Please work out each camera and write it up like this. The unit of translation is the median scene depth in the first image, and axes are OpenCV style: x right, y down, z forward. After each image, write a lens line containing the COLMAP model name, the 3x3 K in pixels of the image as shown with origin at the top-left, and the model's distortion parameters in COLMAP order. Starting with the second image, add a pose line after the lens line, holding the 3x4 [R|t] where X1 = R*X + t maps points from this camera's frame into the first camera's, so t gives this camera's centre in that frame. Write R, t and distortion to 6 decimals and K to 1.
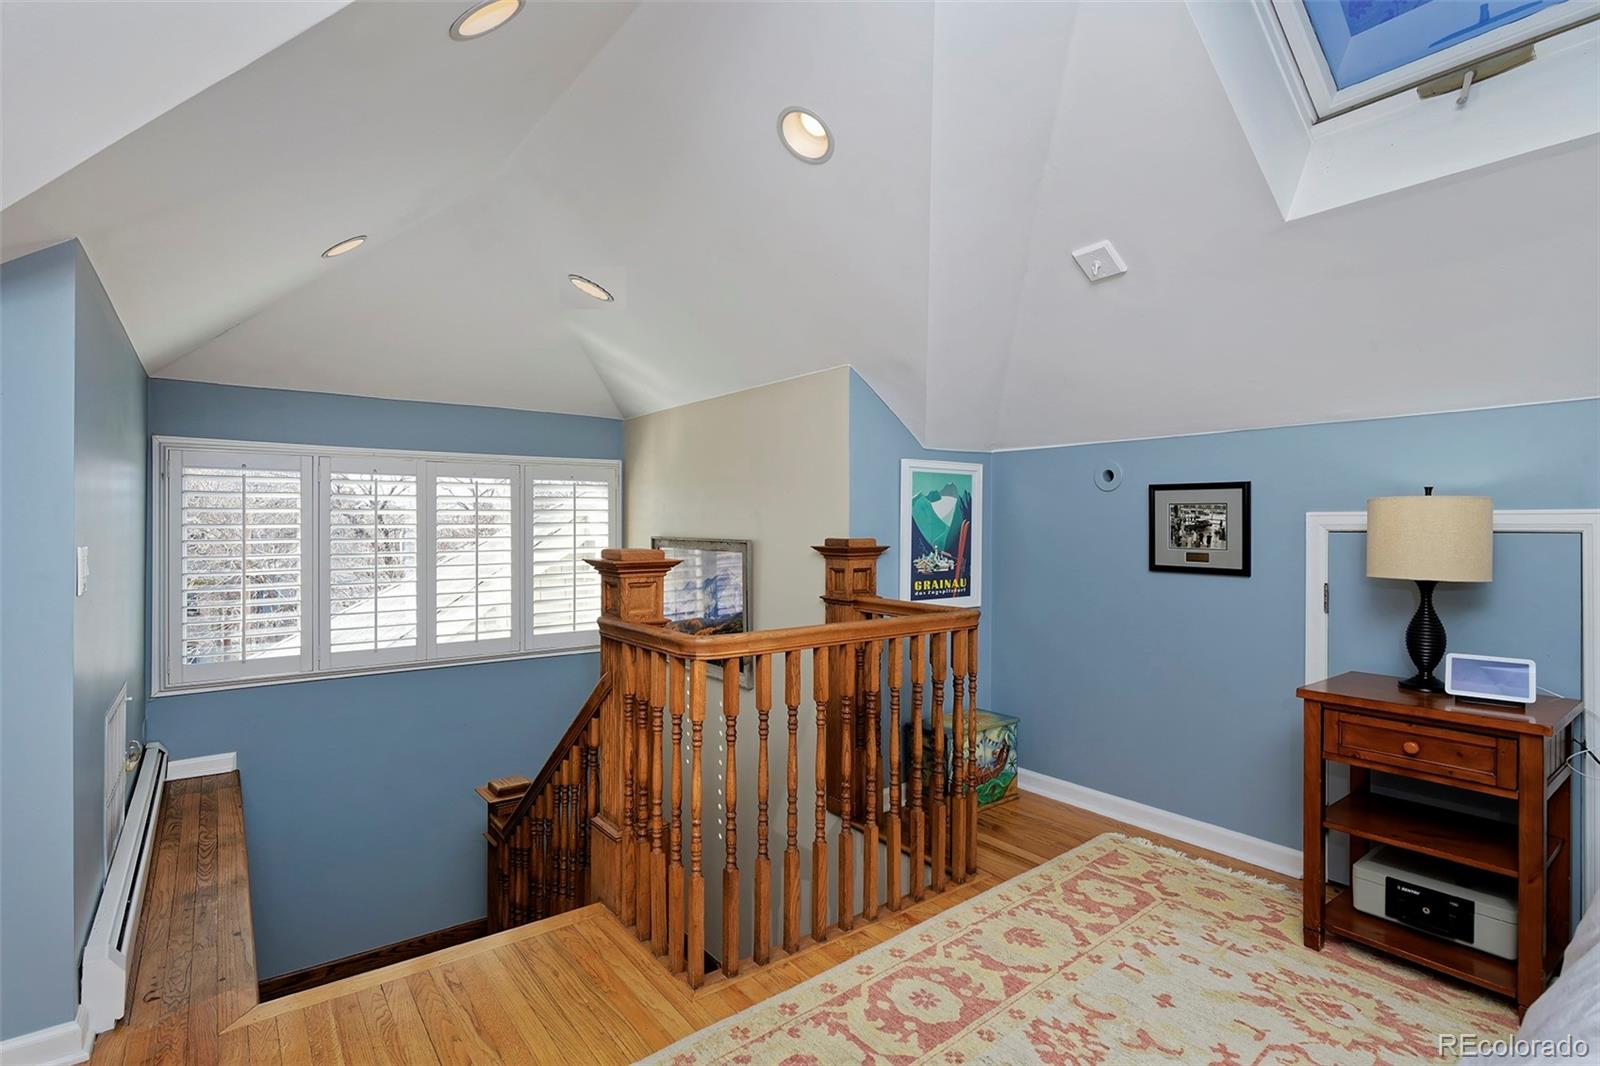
lens RADIAL K [[780.6, 0, 805.3], [0, 780.6, 520.5], [0, 0, 1]] dist [-0.003648, -0.000555]
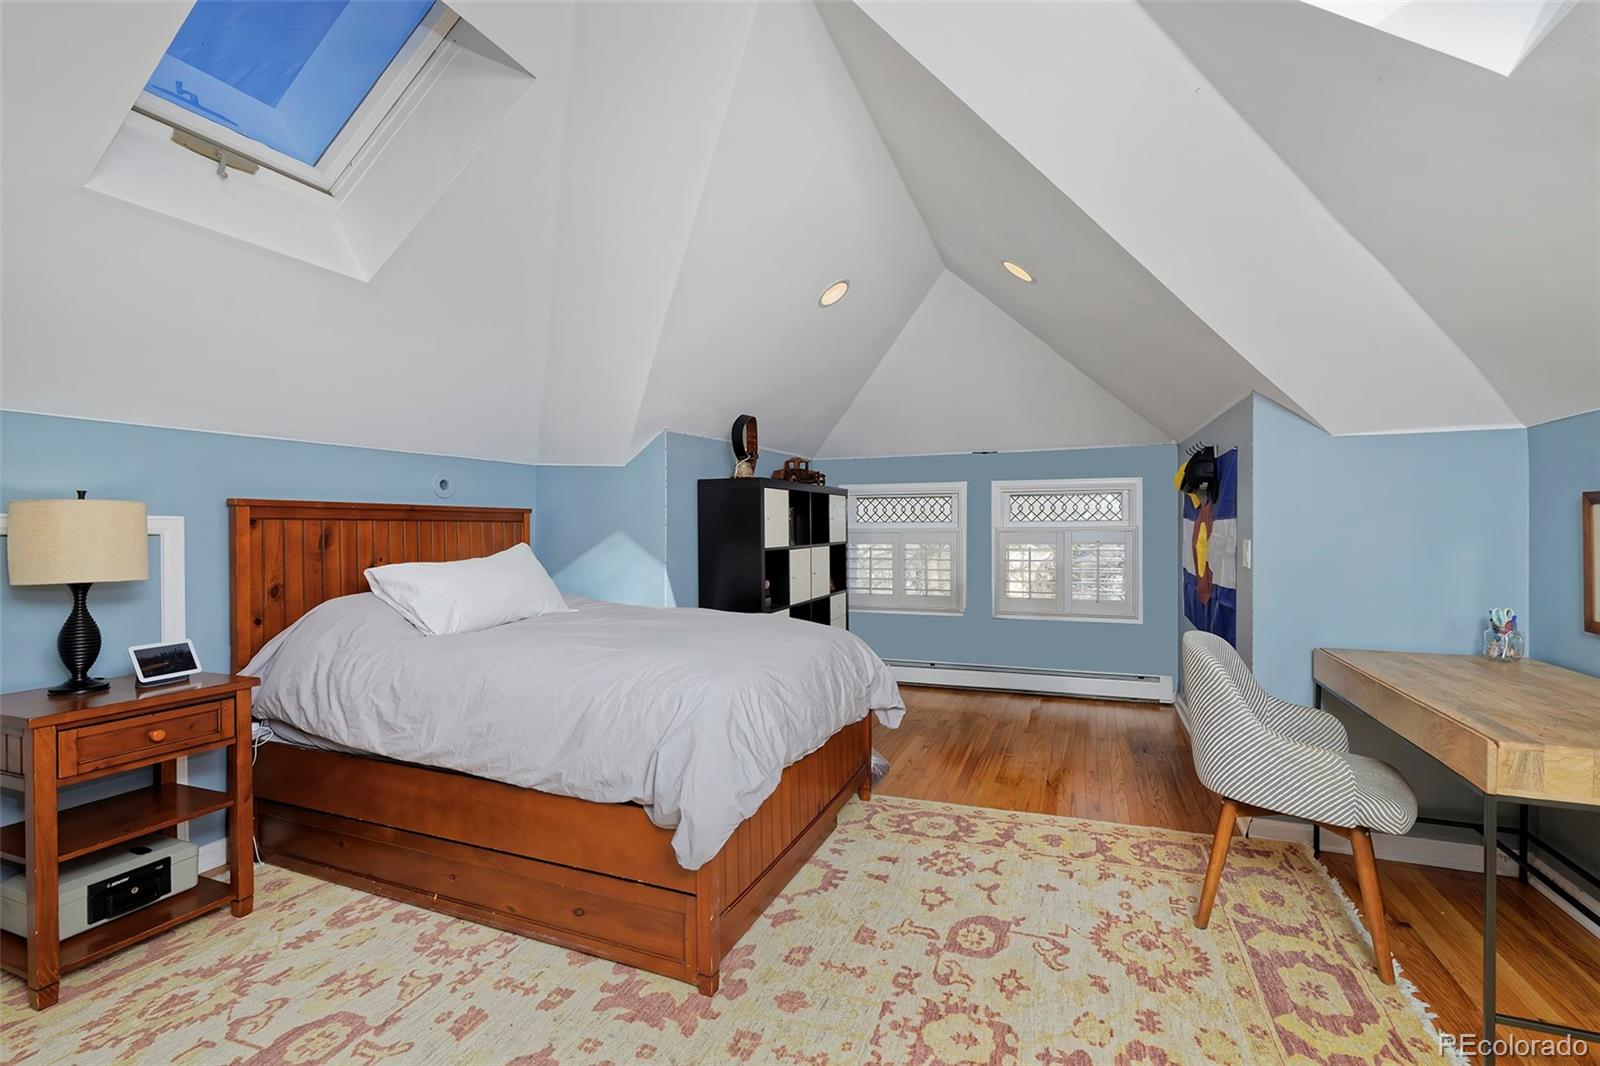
lens RADIAL K [[707.6, 0, 800.0], [0, 707.6, 533.0], [0, 0, 1]] dist [-0.002744, -0.000437]
pose [[-0.511364, -0.000363, 0.859364, -0.485487], [-0.001421, 0.999999, -0.000424, 0.011621], [-0.859363, -0.001438, -0.511364, 0.695784]]
